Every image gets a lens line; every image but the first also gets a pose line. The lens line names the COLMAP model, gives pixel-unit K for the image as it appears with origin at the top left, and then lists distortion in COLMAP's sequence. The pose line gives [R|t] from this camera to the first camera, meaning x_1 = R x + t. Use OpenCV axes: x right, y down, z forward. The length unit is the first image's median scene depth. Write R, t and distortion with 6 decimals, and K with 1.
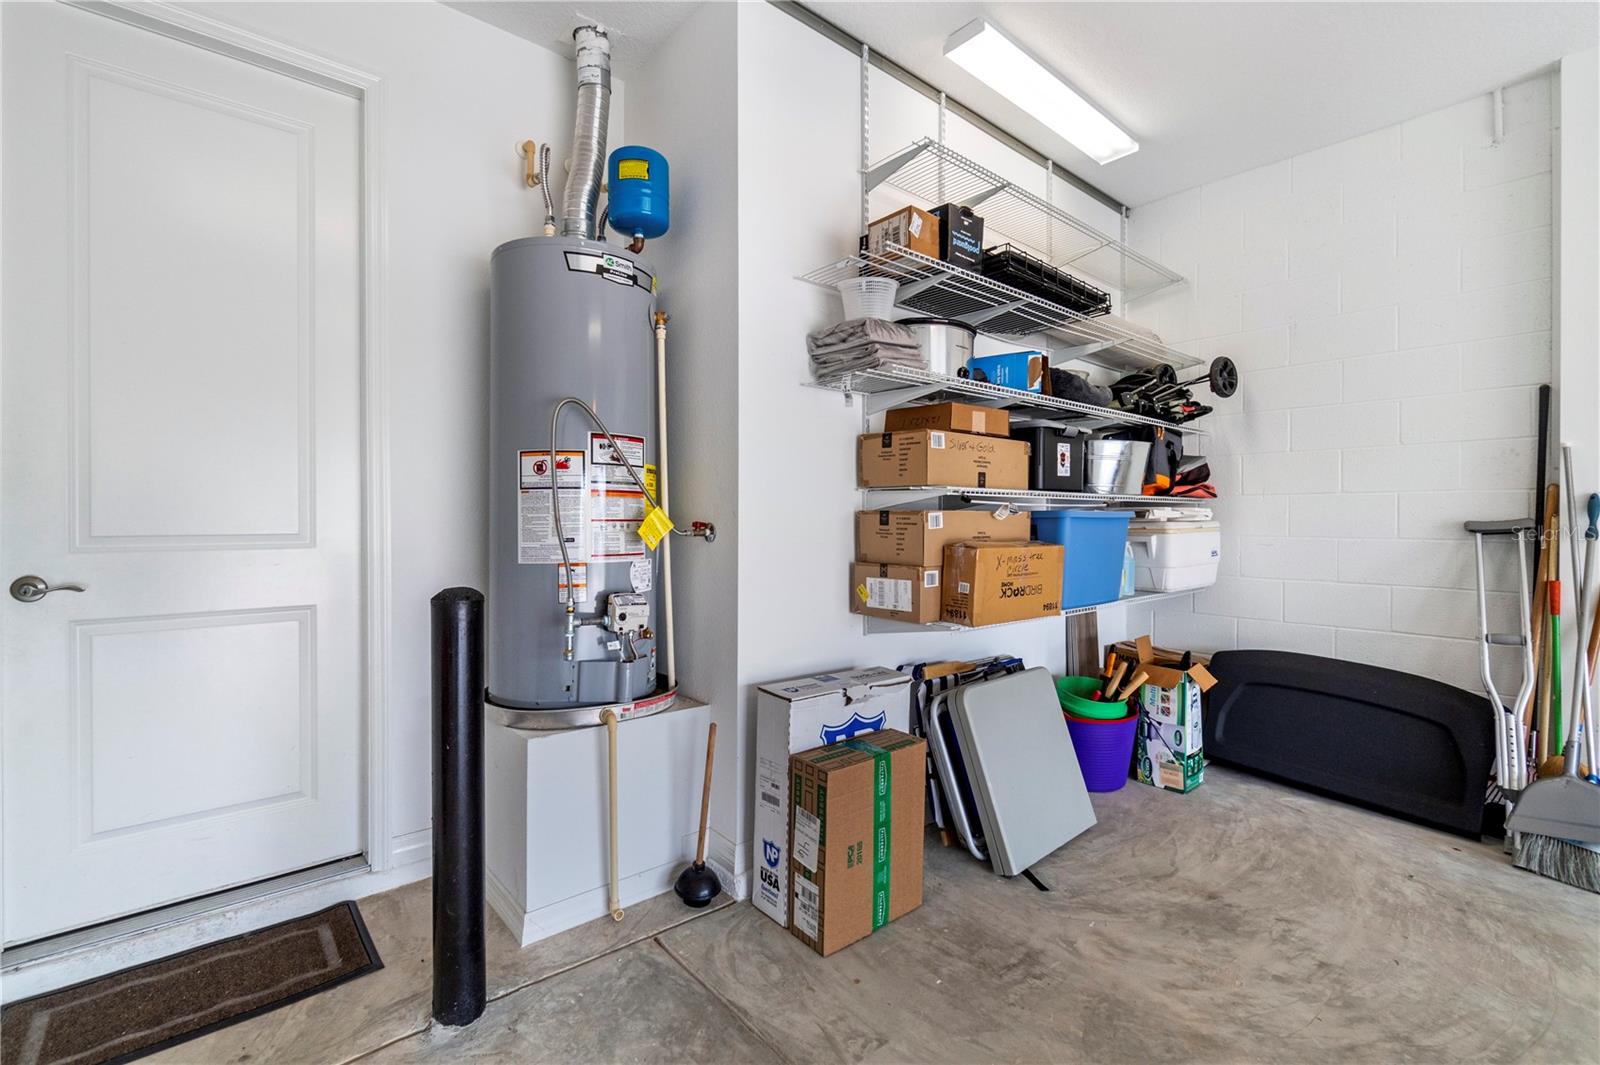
lens RADIAL K [[711.3, 0, 790.0], [0, 711.3, 524.5], [0, 0, 1]] dist [0.003879, 0.000152]
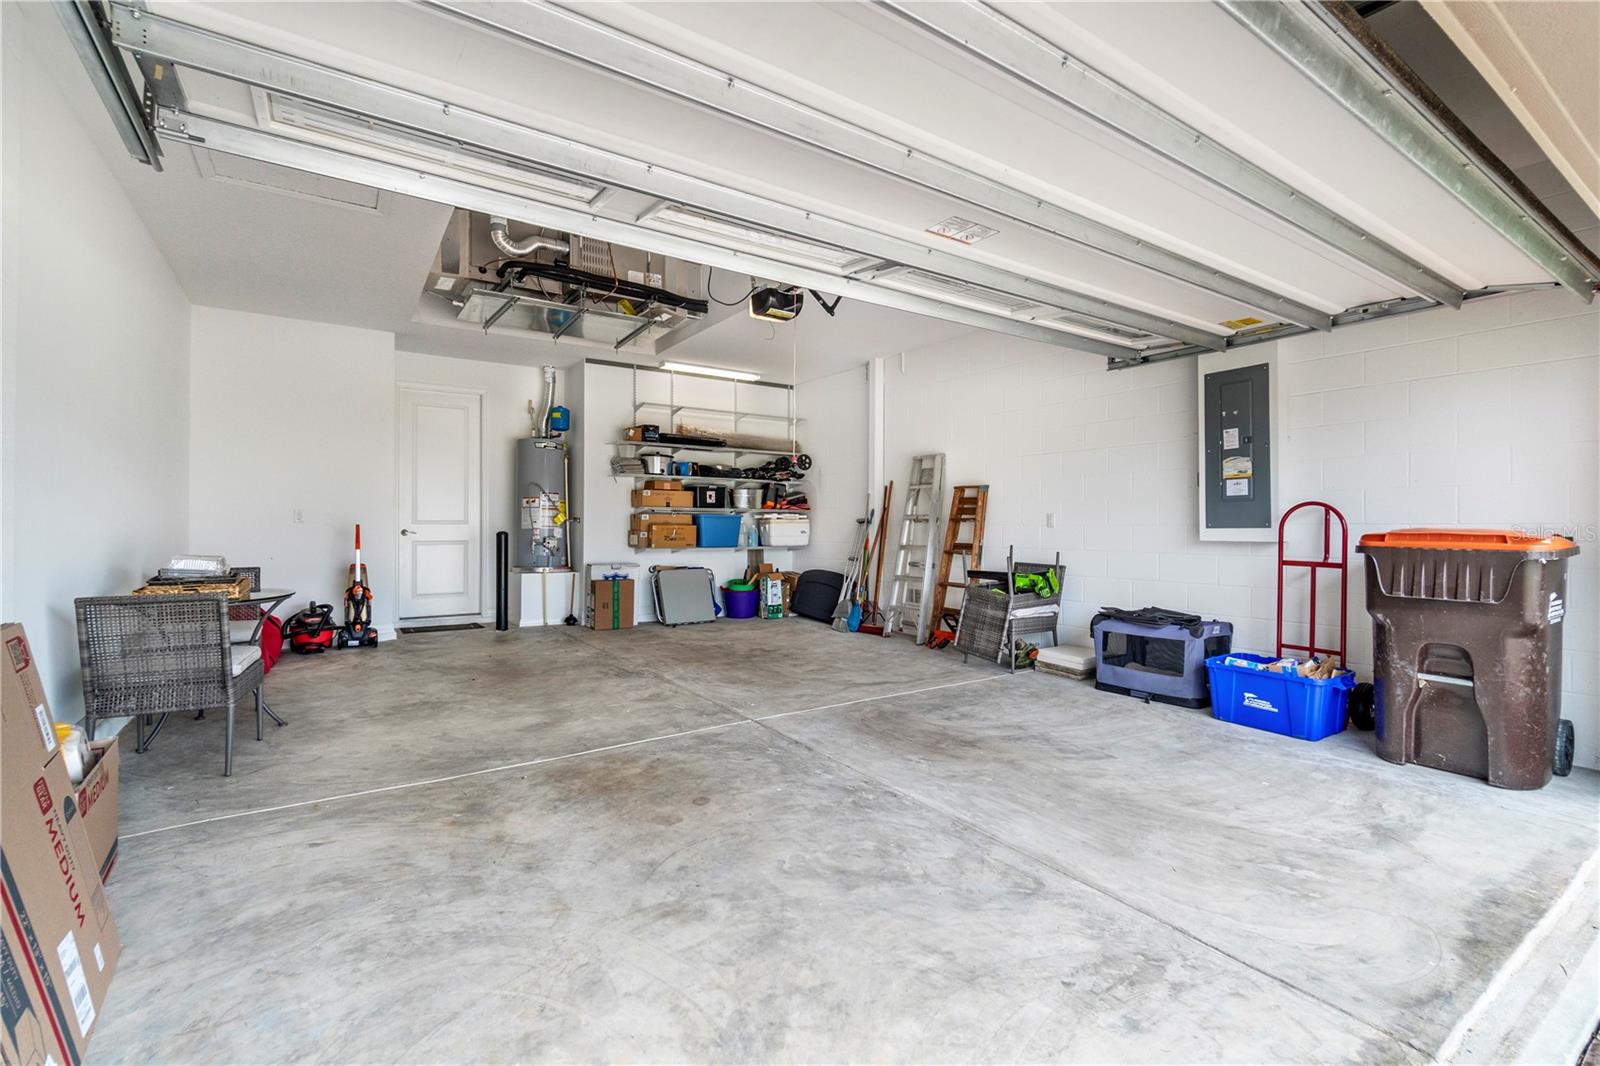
lens RADIAL K [[711.3, 0, 808.8], [0, 711.3, 531.8], [0, 0, 1]] dist [0.003879, 0.000152]
pose [[0.994600, 0.001646, -0.103767, 1.289131], [-0.002505, 0.999964, -0.008149, 0.087771], [0.103750, 0.008365, 0.994568, -2.184451]]
